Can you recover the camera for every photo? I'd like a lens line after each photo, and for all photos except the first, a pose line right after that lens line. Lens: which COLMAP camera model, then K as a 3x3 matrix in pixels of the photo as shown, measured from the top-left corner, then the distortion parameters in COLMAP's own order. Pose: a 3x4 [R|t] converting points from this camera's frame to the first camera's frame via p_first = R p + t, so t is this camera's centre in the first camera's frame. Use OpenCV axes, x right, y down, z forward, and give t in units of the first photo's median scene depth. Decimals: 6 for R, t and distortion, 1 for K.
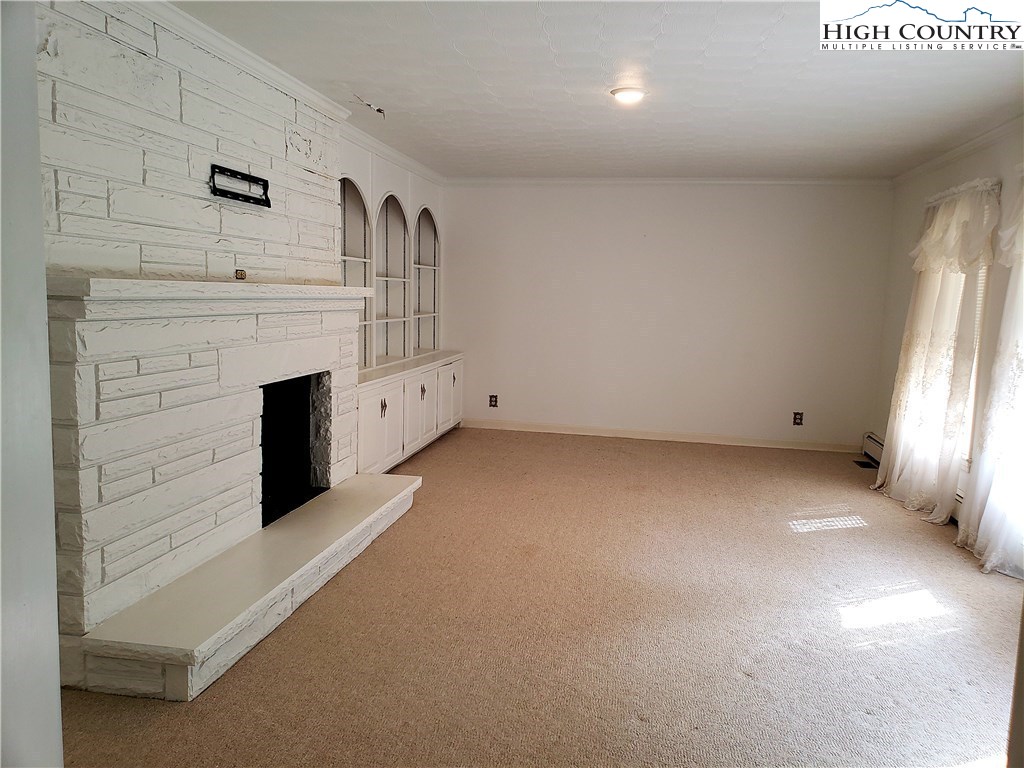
lens RADIAL K [[803.2, 0, 514.1], [0, 803.2, 414.8], [0, 0, 1]] dist [0.134102, -0.127706]
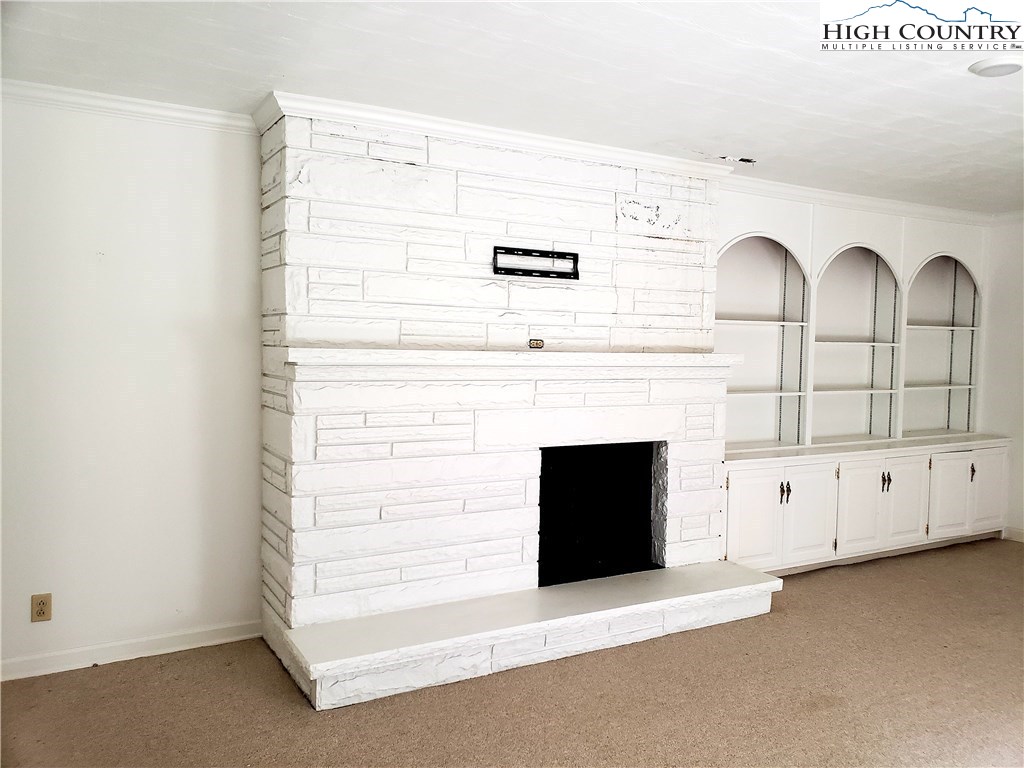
lens RADIAL K [[803.2, 0, 514.1], [0, 803.2, 414.8], [0, 0, 1]] dist [0.134102, -0.127706]
pose [[0.644322, 0.048602, -0.763209, 0.479405], [-0.115599, 0.992701, -0.034376, -0.041493], [0.755967, 0.110375, 0.645237, 0.324104]]
